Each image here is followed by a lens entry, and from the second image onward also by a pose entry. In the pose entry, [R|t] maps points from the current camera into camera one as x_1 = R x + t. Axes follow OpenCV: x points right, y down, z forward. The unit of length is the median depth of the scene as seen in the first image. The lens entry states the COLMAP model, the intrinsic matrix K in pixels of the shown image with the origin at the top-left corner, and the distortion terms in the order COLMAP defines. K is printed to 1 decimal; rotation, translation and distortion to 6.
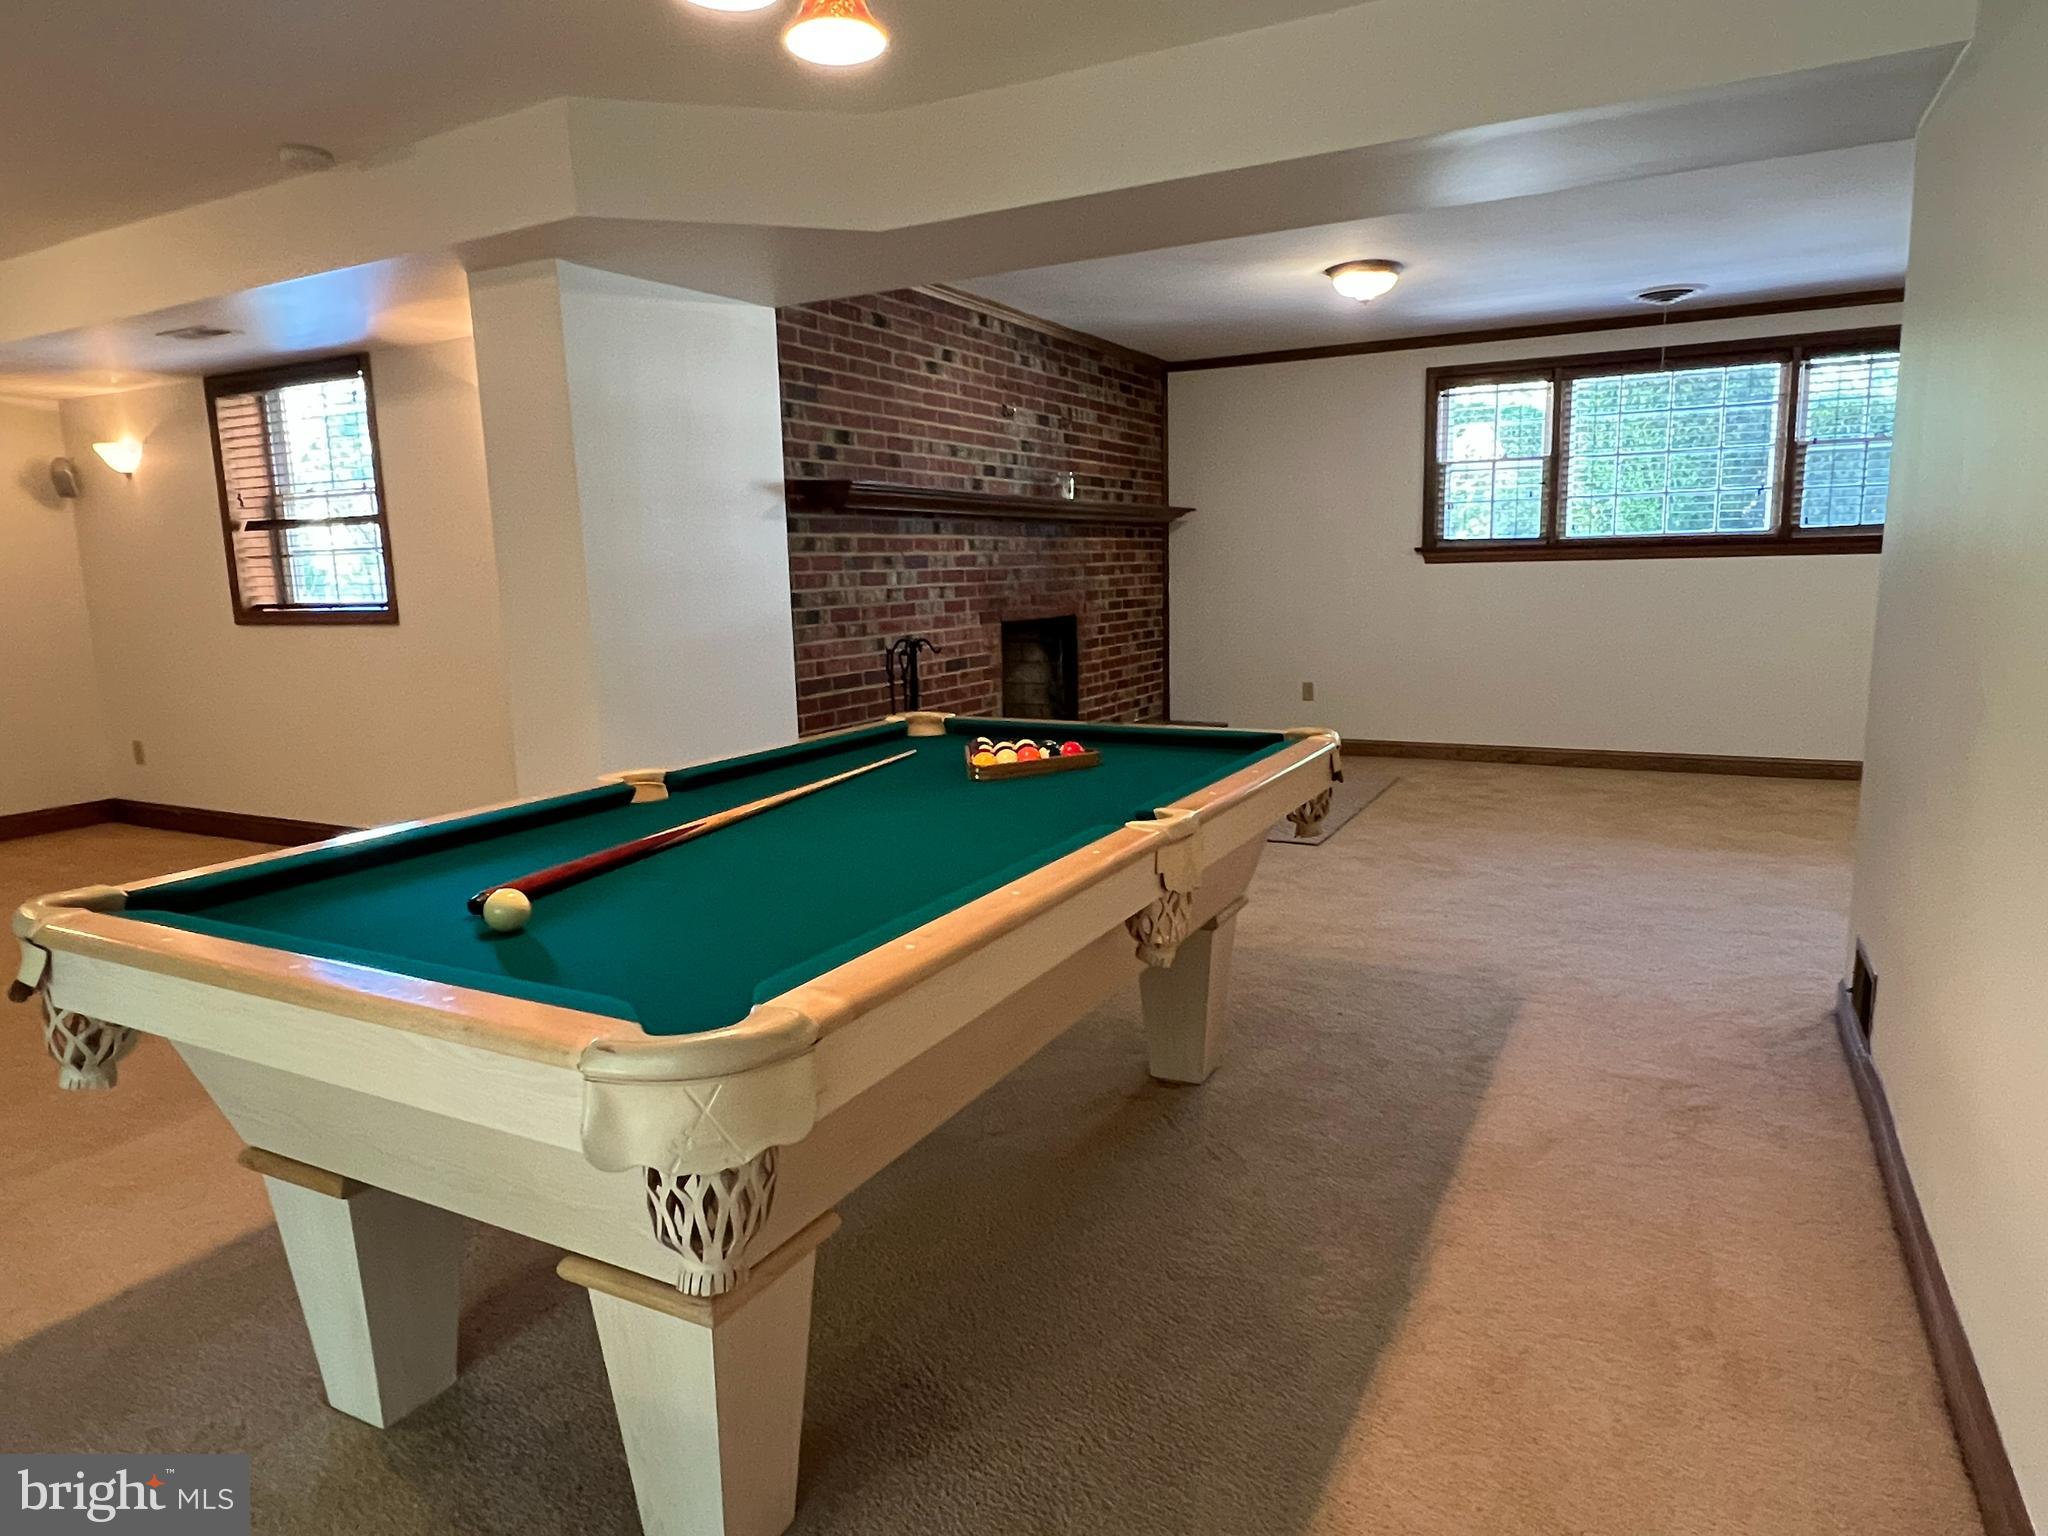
lens RADIAL K [[1256.2, 0, 1025.0], [0, 1256.2, 765.6], [0, 0, 1]] dist [0.018819, 0.001825]
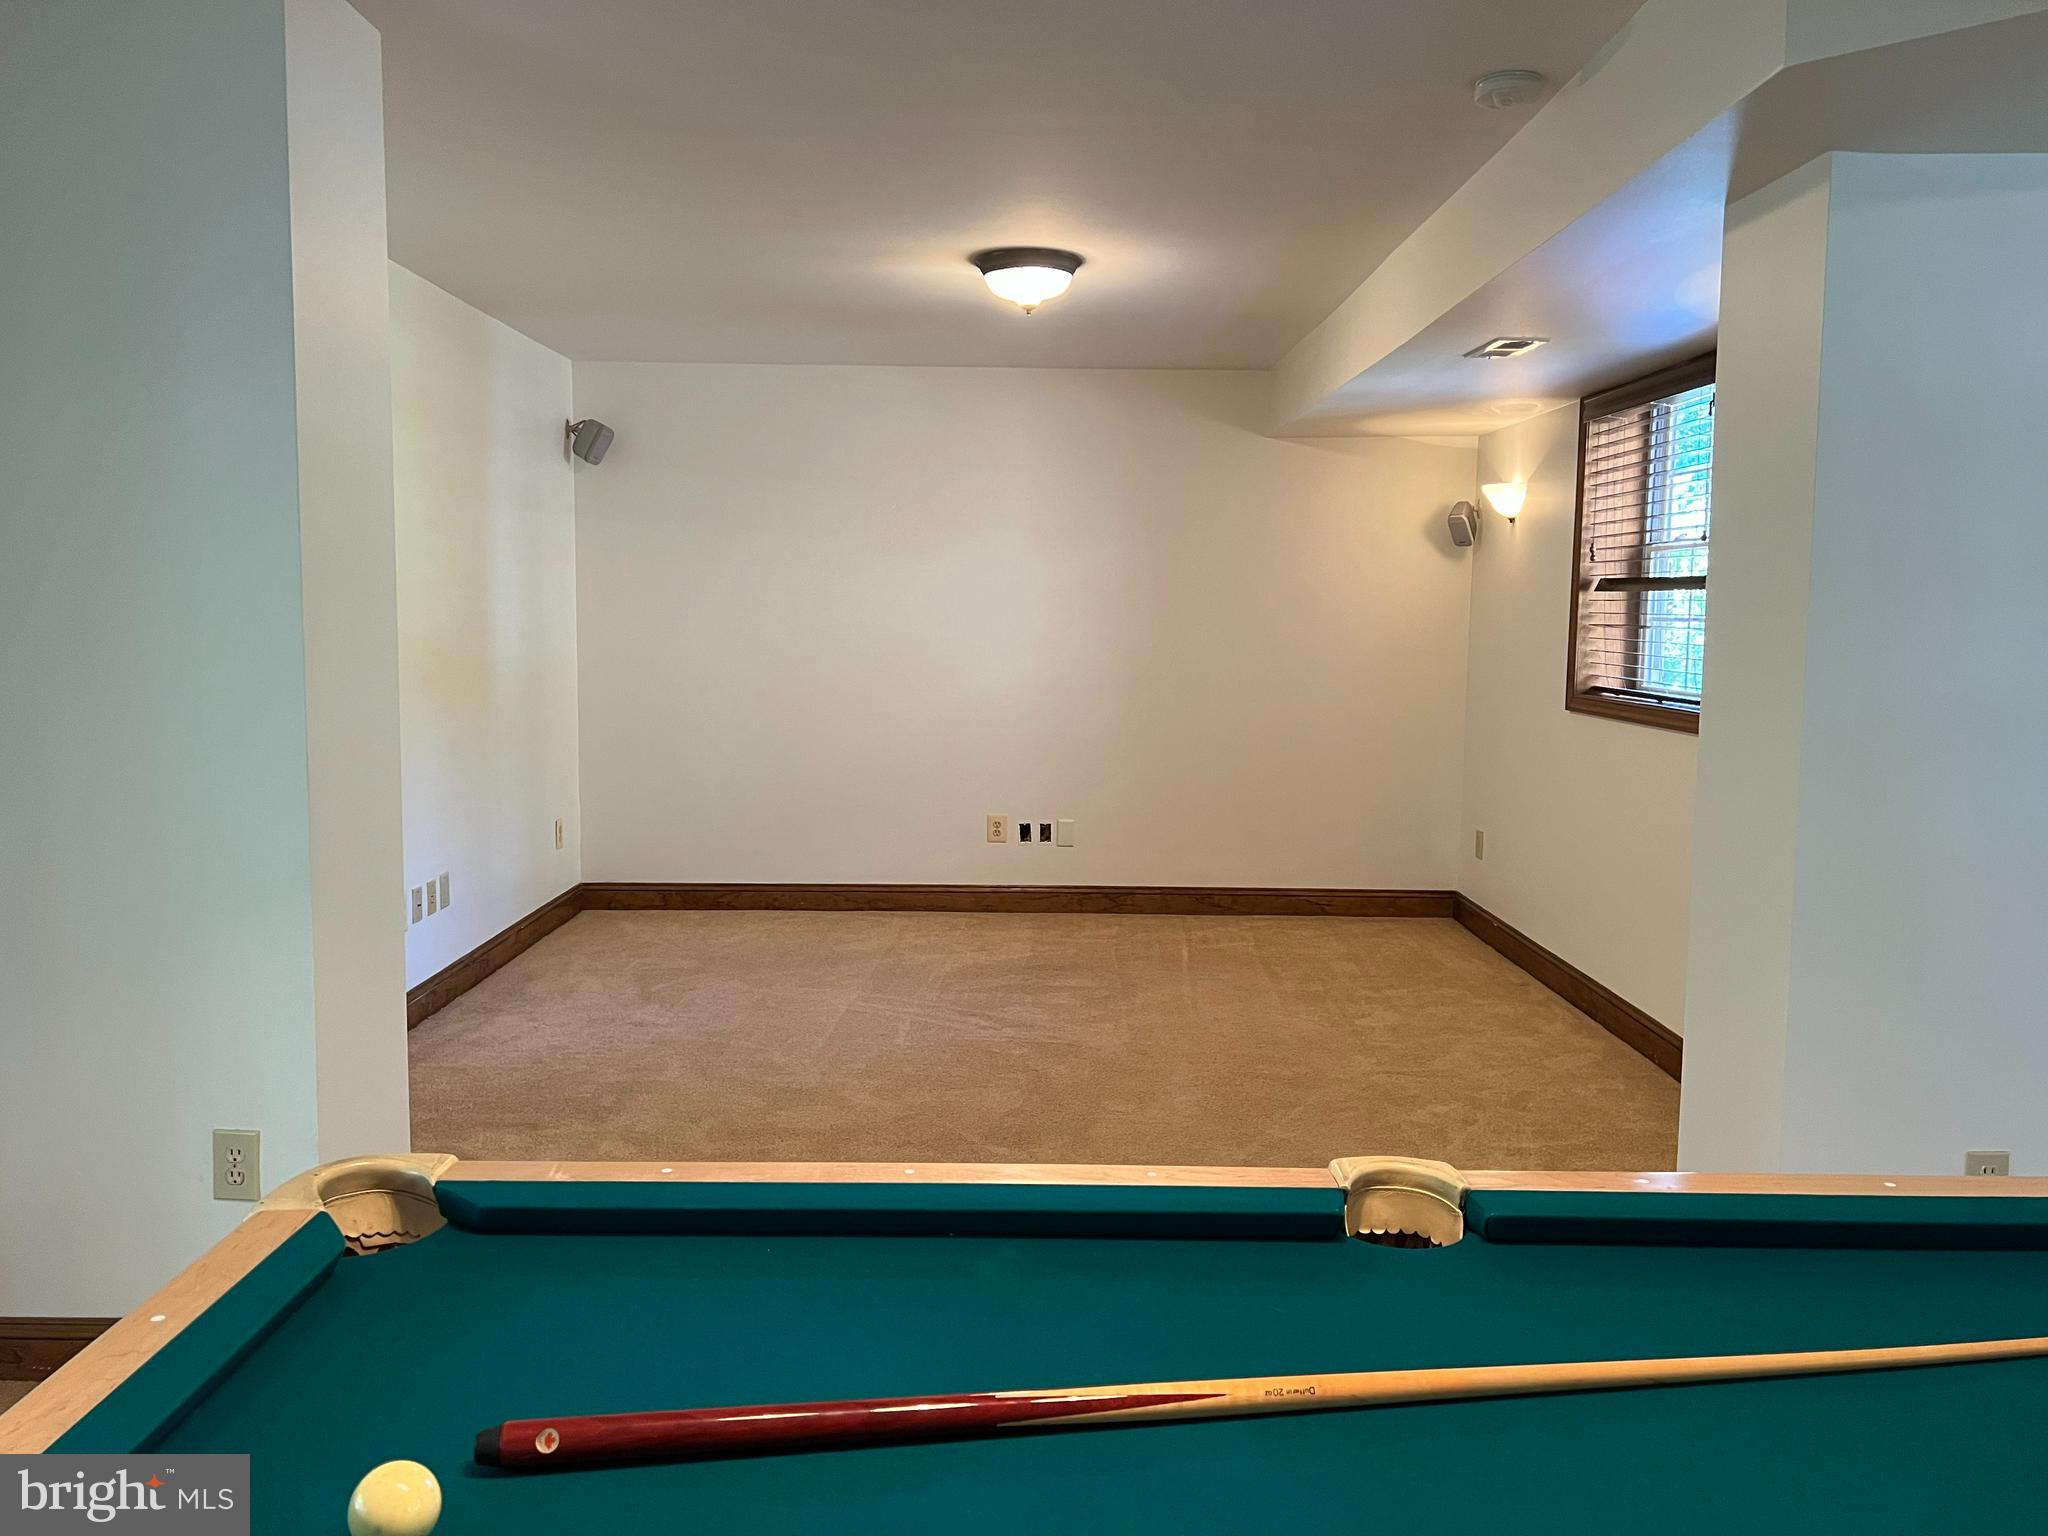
lens RADIAL K [[1546.3, 0, 1017.0], [0, 1546.3, 748.8], [0, 0, 1]] dist [-0.005934, -0.002389]
pose [[0.445662, 0.124615, -0.886485, 0.032269], [-0.174434, 0.983371, 0.050541, -0.037045], [0.878042, 0.132109, 0.459988, 0.131347]]
